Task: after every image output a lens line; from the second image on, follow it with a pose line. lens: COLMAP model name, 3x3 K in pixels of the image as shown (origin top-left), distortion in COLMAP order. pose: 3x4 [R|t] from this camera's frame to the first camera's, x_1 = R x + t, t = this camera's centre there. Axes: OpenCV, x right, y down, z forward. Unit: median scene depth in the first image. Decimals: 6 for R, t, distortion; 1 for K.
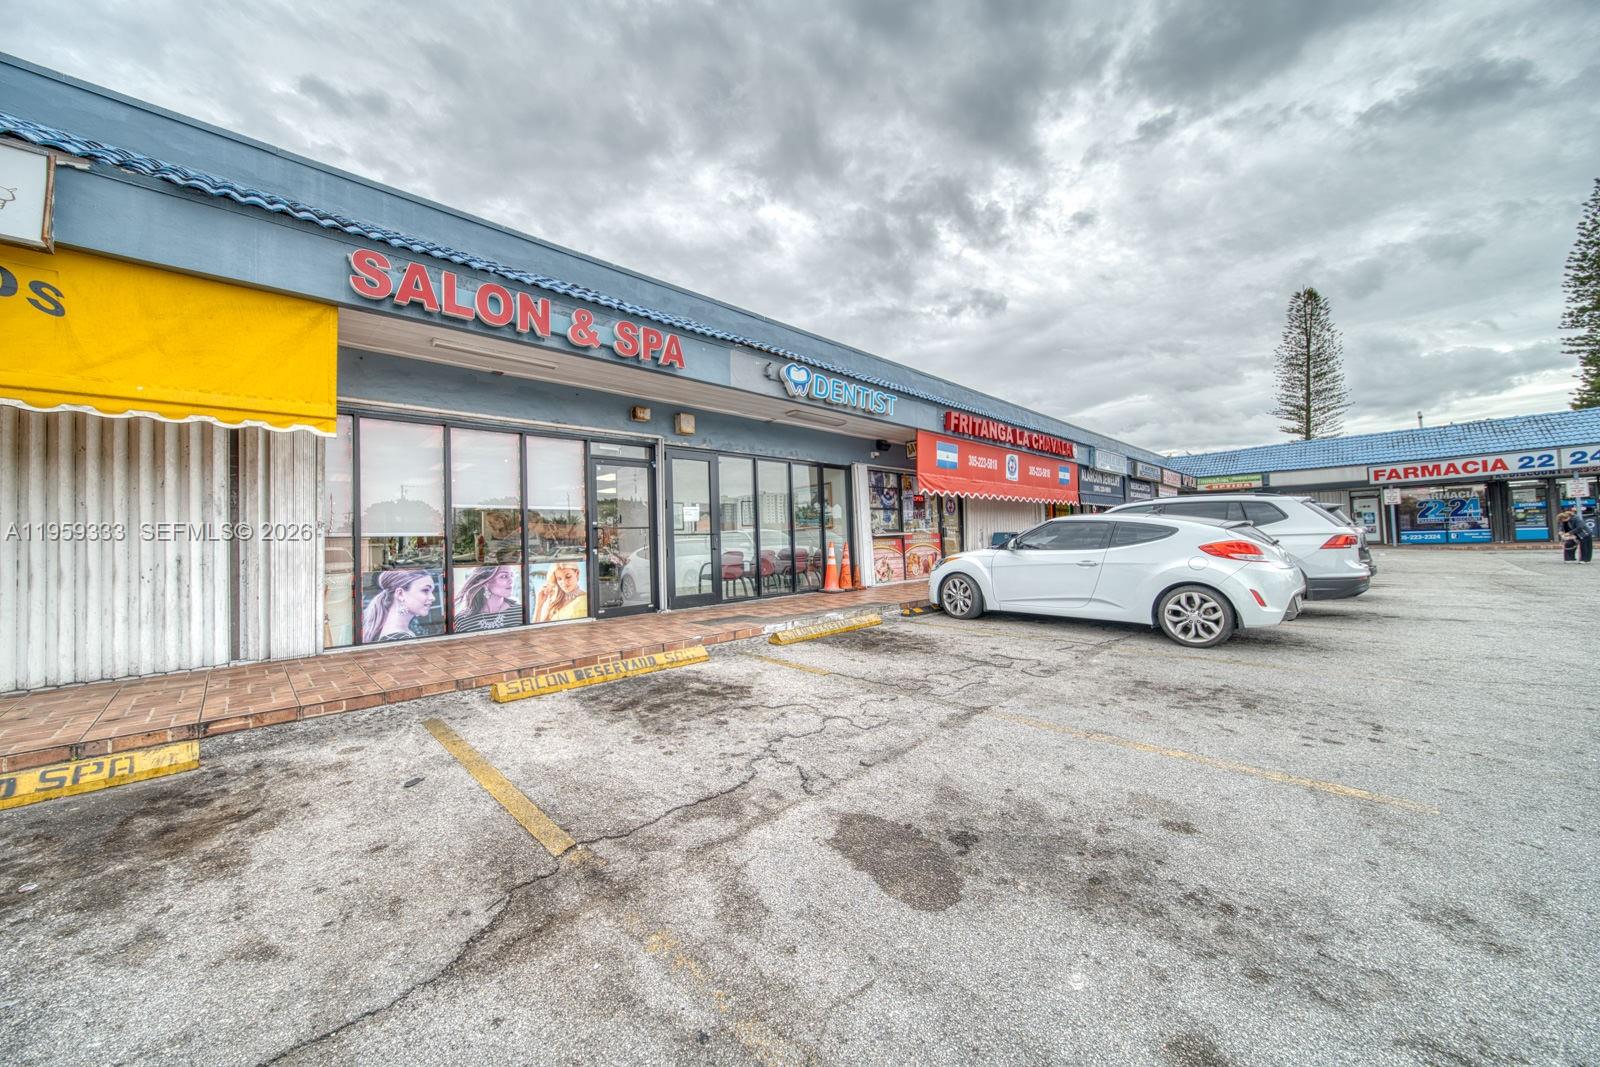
lens RADIAL K [[563.3, 0, 801.4], [0, 563.3, 526.6], [0, 0, 1]] dist [-0.001962, -0.000474]
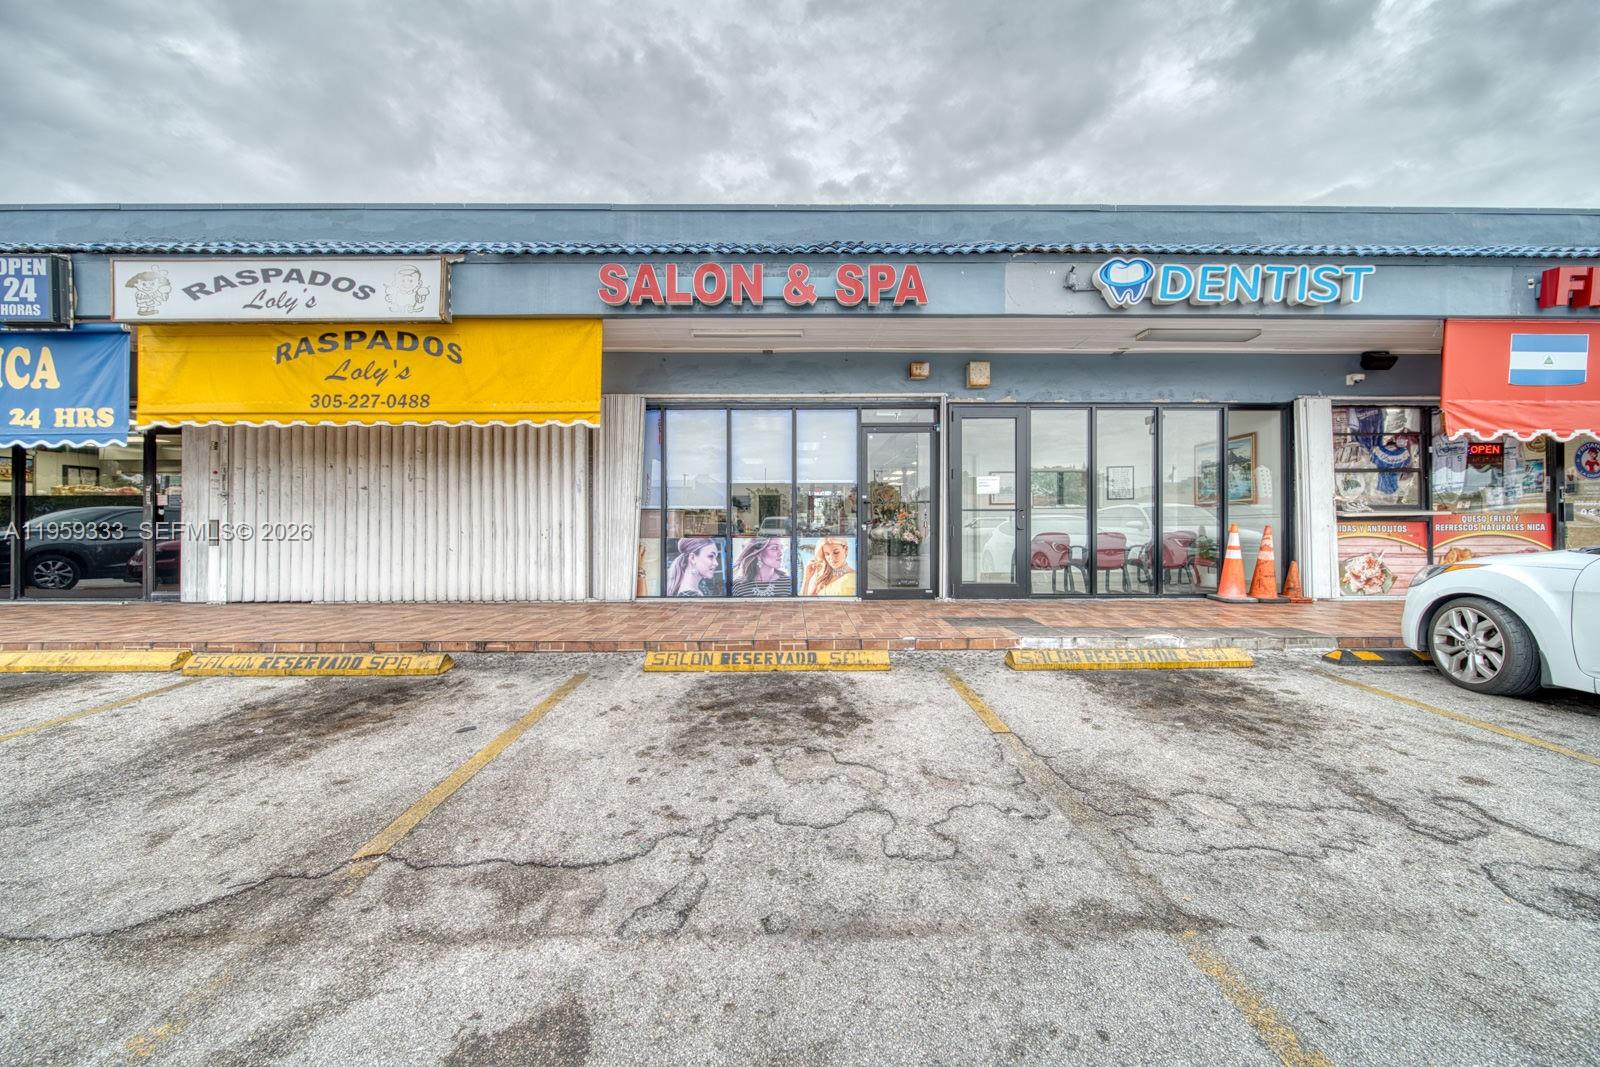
lens RADIAL K [[563.3, 0, 801.4], [0, 563.3, 526.6], [0, 0, 1]] dist [-0.001962, -0.000474]
pose [[0.711796, 0.033288, -0.701597, 0.254180], [-0.000211, 0.998886, 0.047179, -0.000911], [0.702387, -0.033434, 0.711010, 0.311583]]
